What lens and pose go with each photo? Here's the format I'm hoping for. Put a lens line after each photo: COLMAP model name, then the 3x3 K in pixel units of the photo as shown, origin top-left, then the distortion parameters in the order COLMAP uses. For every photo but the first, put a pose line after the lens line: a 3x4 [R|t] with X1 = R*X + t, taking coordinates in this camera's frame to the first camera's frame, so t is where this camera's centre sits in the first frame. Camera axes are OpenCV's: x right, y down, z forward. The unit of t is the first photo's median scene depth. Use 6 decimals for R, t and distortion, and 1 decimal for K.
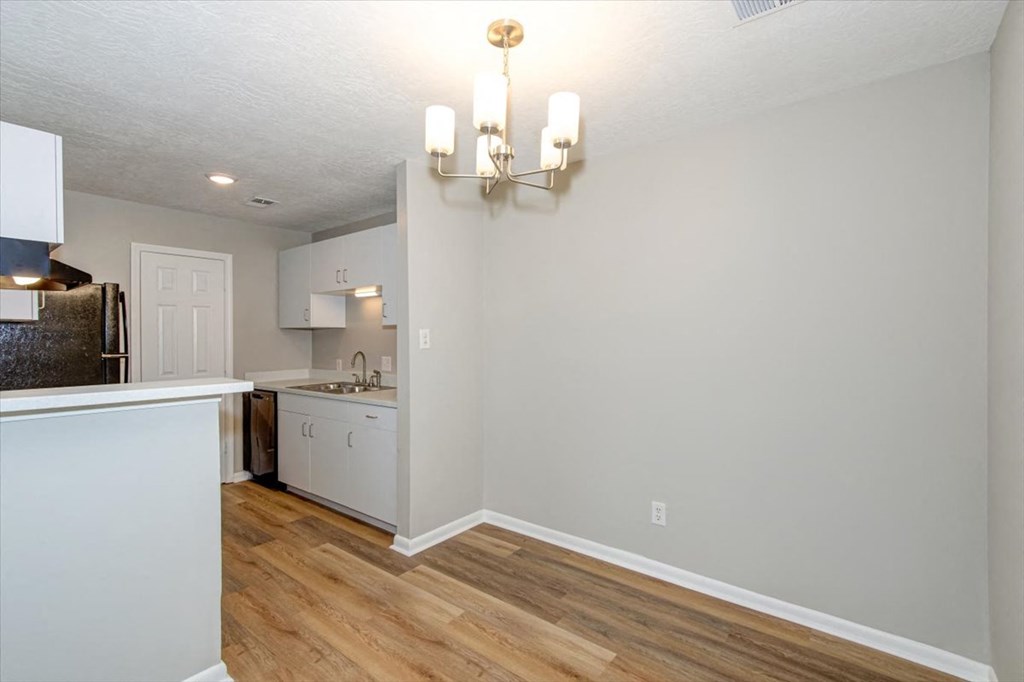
lens RADIAL K [[462.9, 0, 512.0], [0, 462.9, 341.0], [0, 0, 1]] dist [-0.001147, -0.000699]
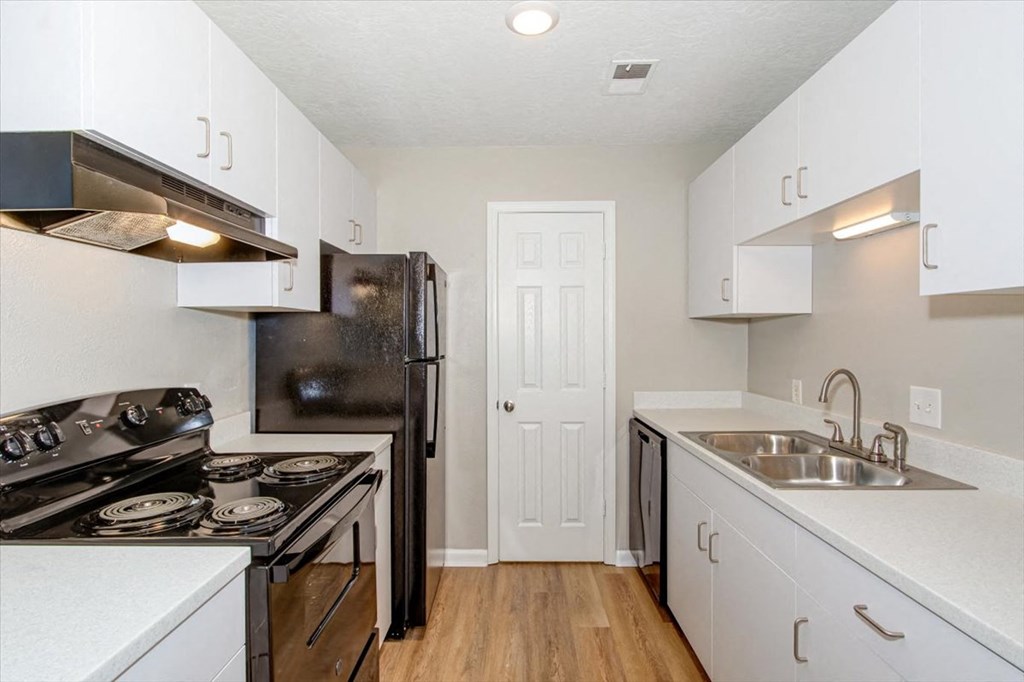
lens RADIAL K [[561.5, 0, 470.2], [0, 561.5, 346.0], [0, 0, 1]] dist [0.001096, -0.000124]
pose [[0.605728, 0.016720, -0.795496, -0.133996], [0.000709, 0.999767, 0.021554, -0.008613], [0.795672, -0.013620, 0.605575, 0.434891]]
